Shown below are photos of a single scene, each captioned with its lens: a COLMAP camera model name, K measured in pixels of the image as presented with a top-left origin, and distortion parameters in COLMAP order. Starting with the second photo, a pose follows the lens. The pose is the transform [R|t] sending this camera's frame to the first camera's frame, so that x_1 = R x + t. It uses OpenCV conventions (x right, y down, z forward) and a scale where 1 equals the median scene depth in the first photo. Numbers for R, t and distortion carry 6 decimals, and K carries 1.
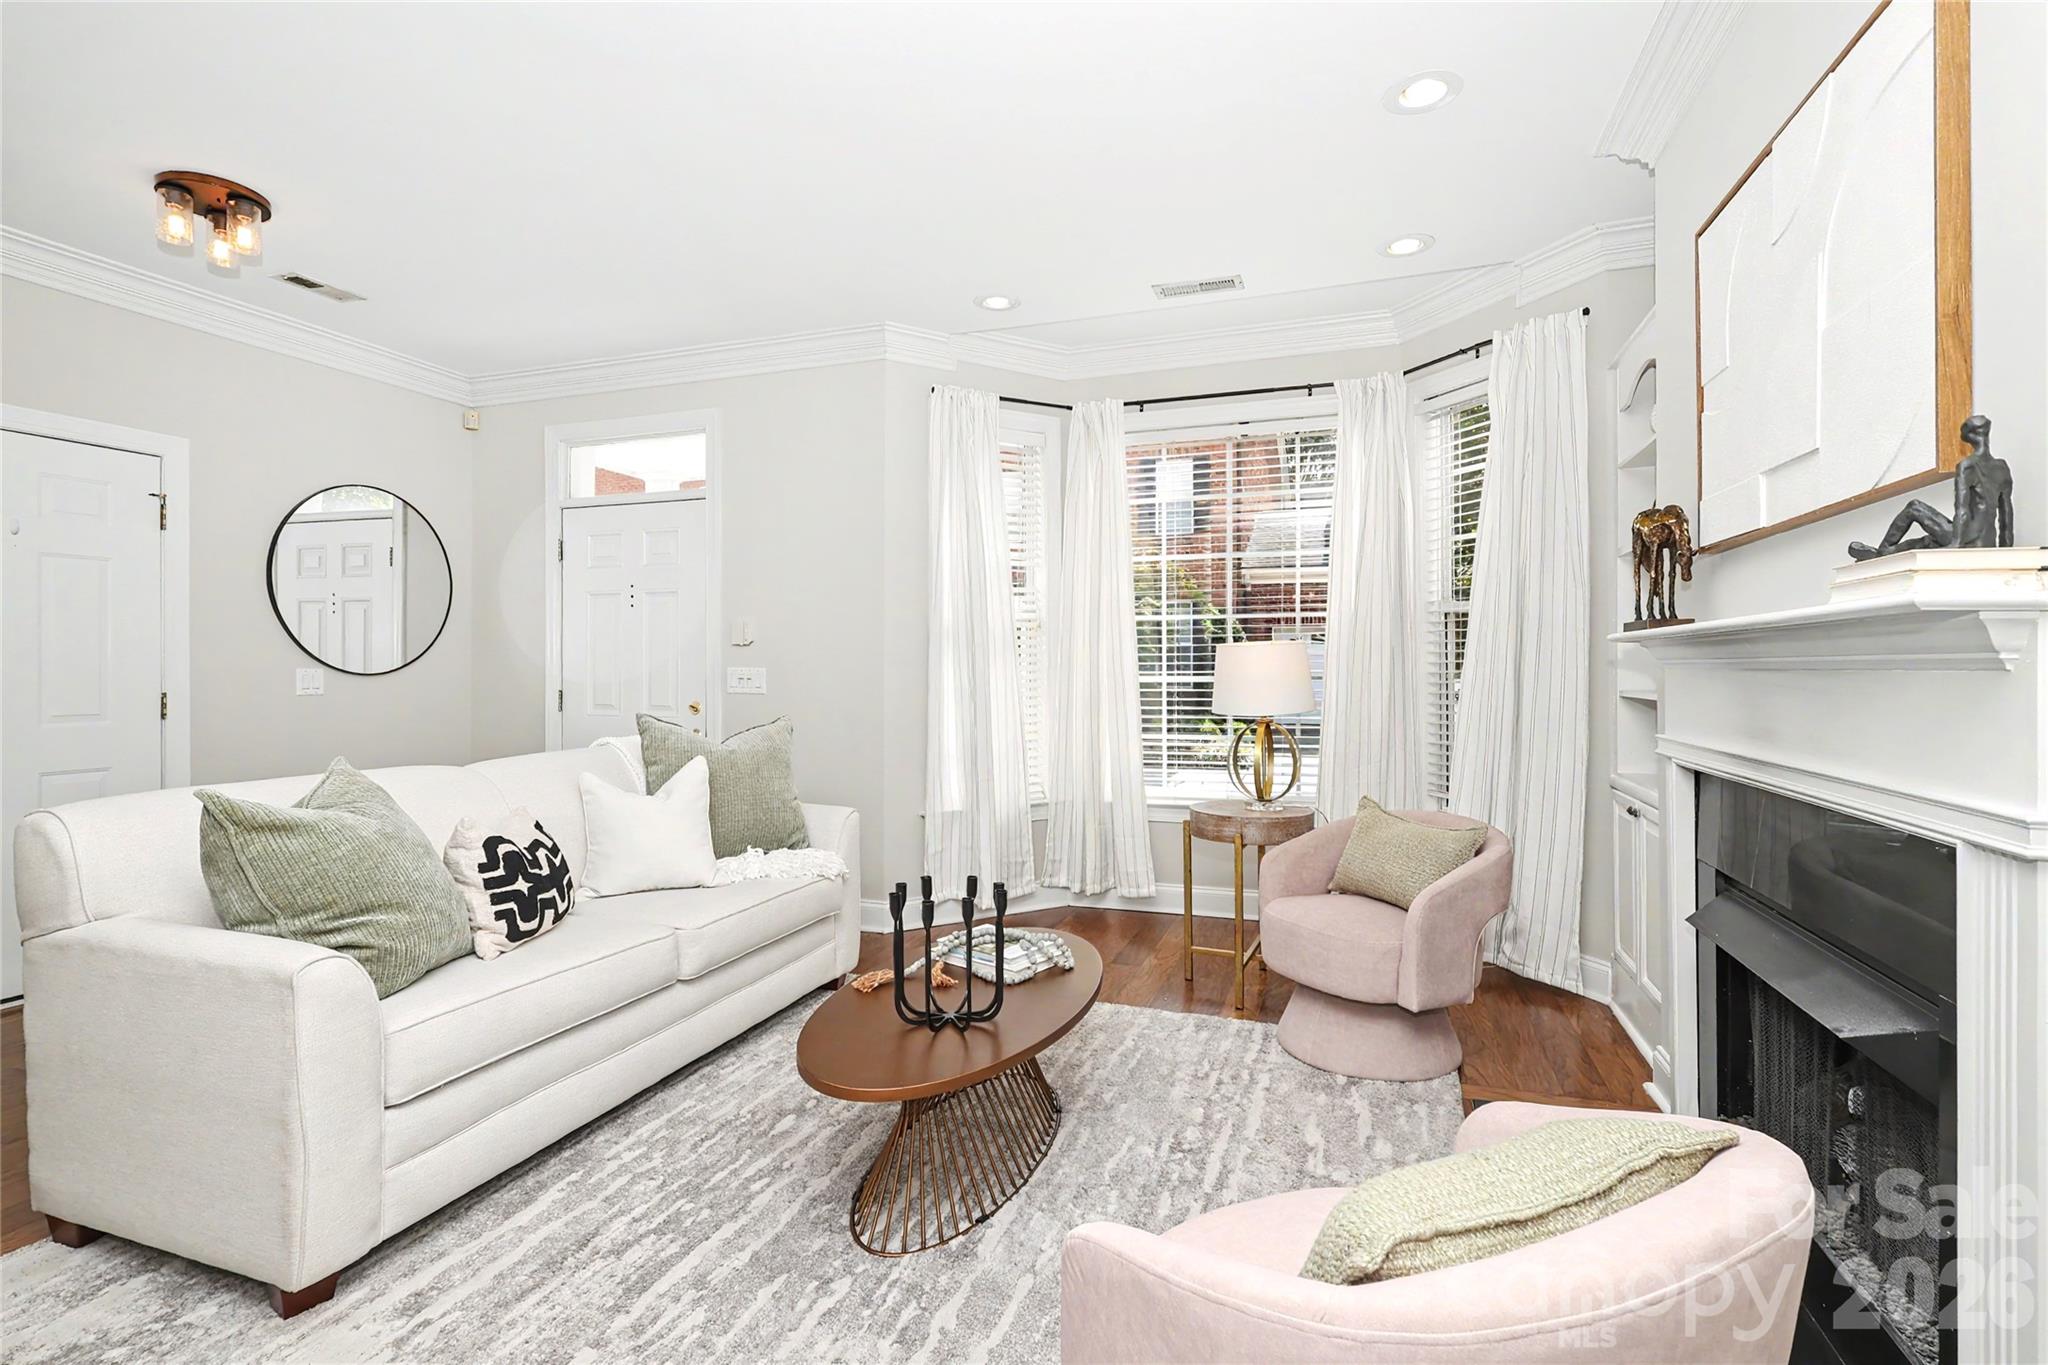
lens RADIAL K [[964.1, 0, 1005.9], [0, 964.1, 667.3], [0, 0, 1]] dist [-0.003950, 0.002190]
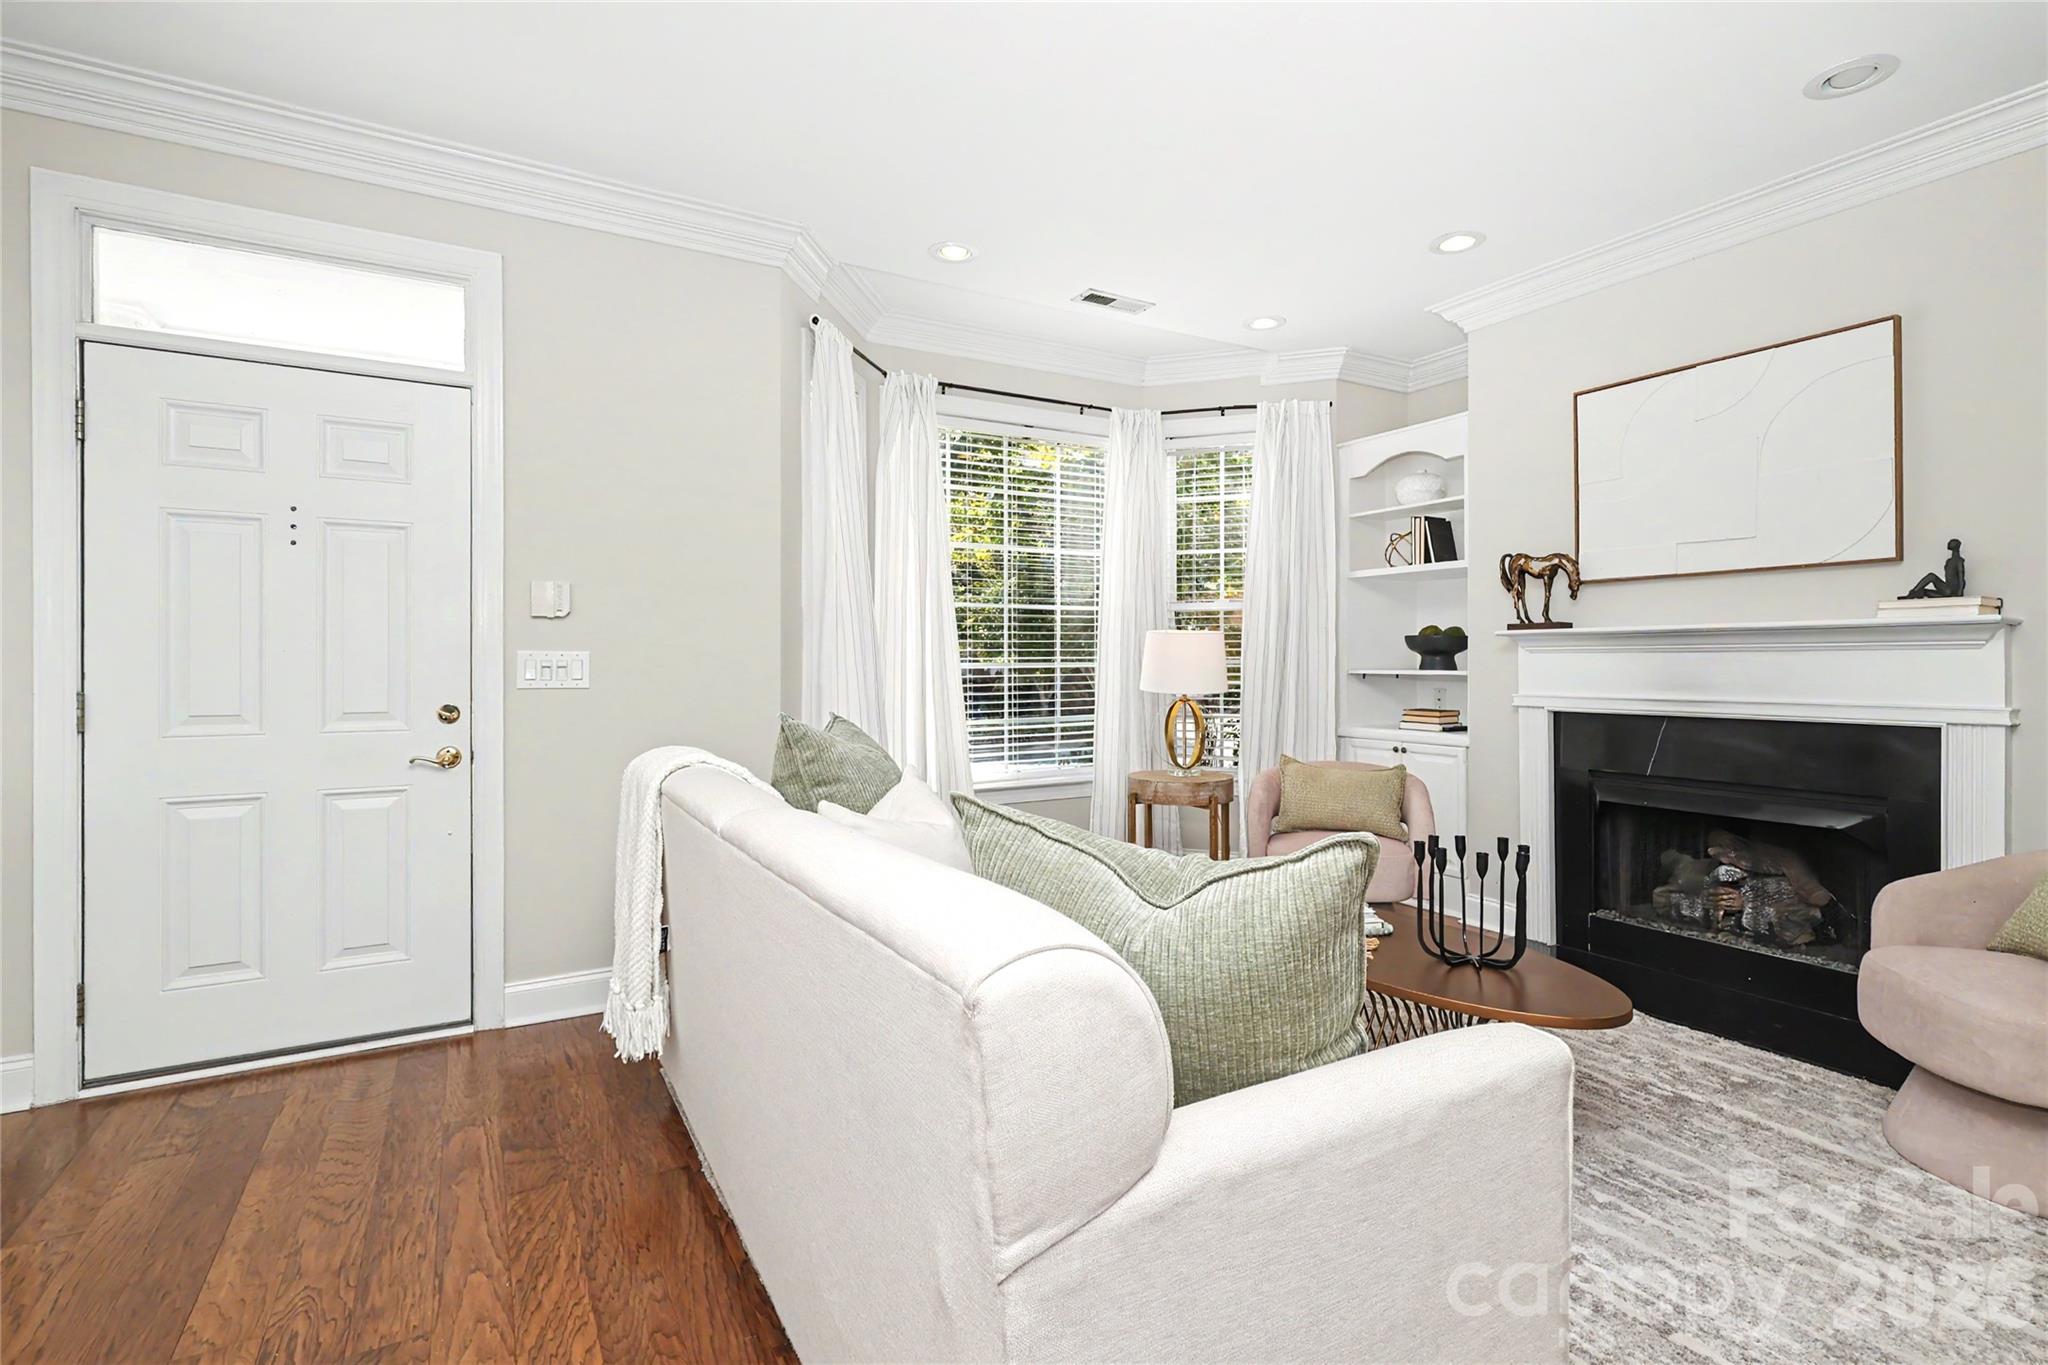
lens RADIAL K [[964.1, 0, 1021.6], [0, 964.1, 656.5], [0, 0, 1]] dist [-0.003950, 0.002190]
pose [[0.655788, 0.004046, 0.754934, -0.693582], [0.000302, 0.999984, -0.005622, 0.010116], [-0.754945, 0.003914, 0.655777, 0.368164]]
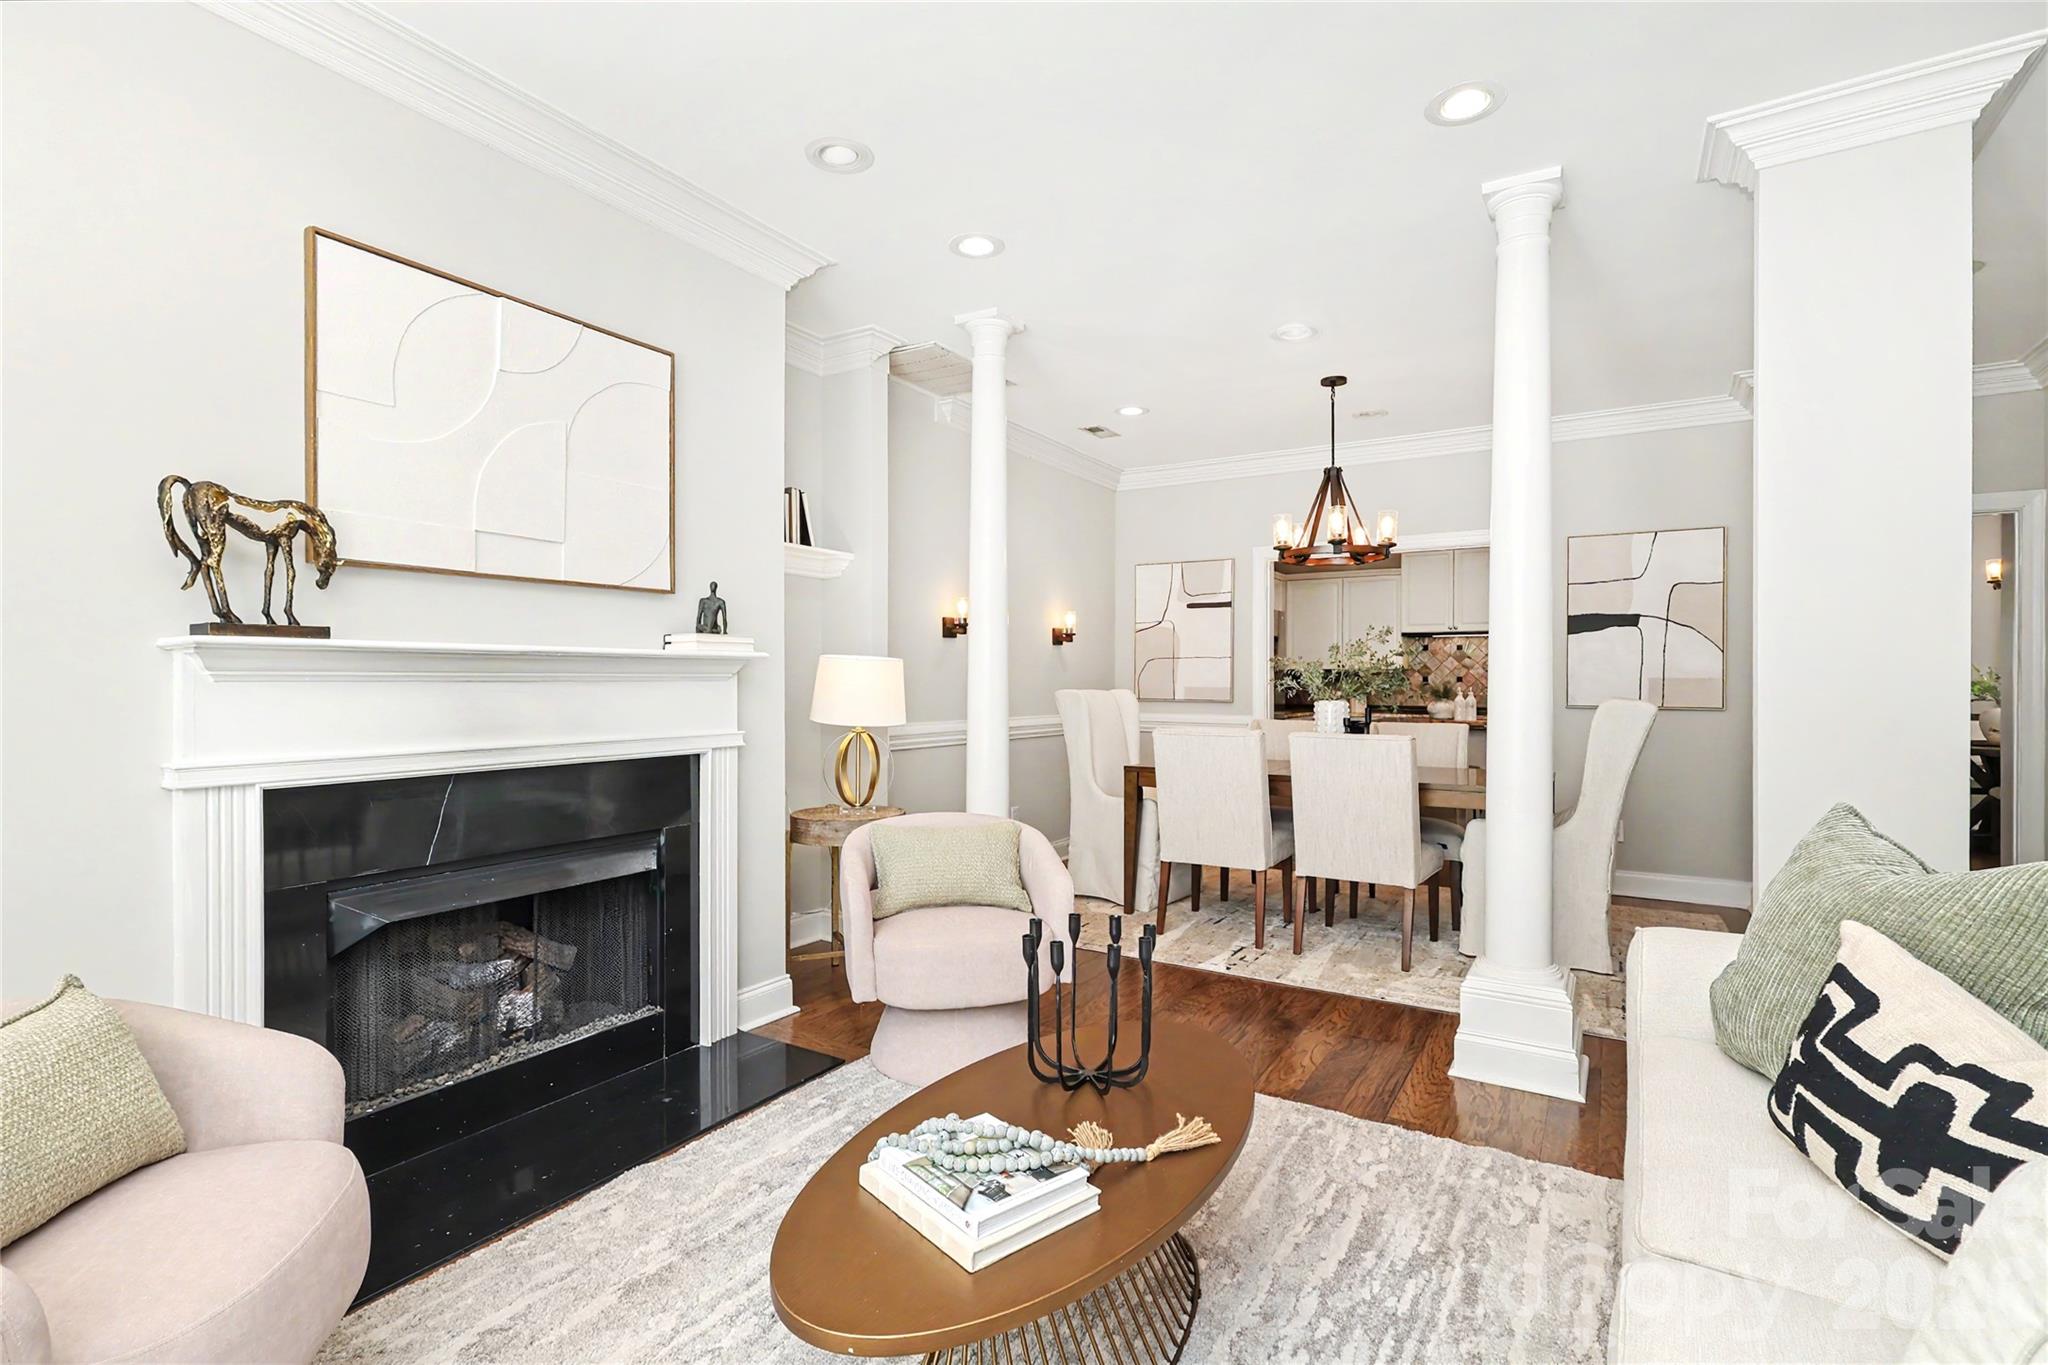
lens RADIAL K [[964.1, 0, 1016.9], [0, 964.1, 677.3], [0, 0, 1]] dist [-0.003950, 0.002190]
pose [[-0.978514, 0.000201, 0.206178, -0.094701], [-0.000523, 0.999994, -0.003459, 0.000074], [-0.206177, -0.003493, -0.978508, 1.052796]]
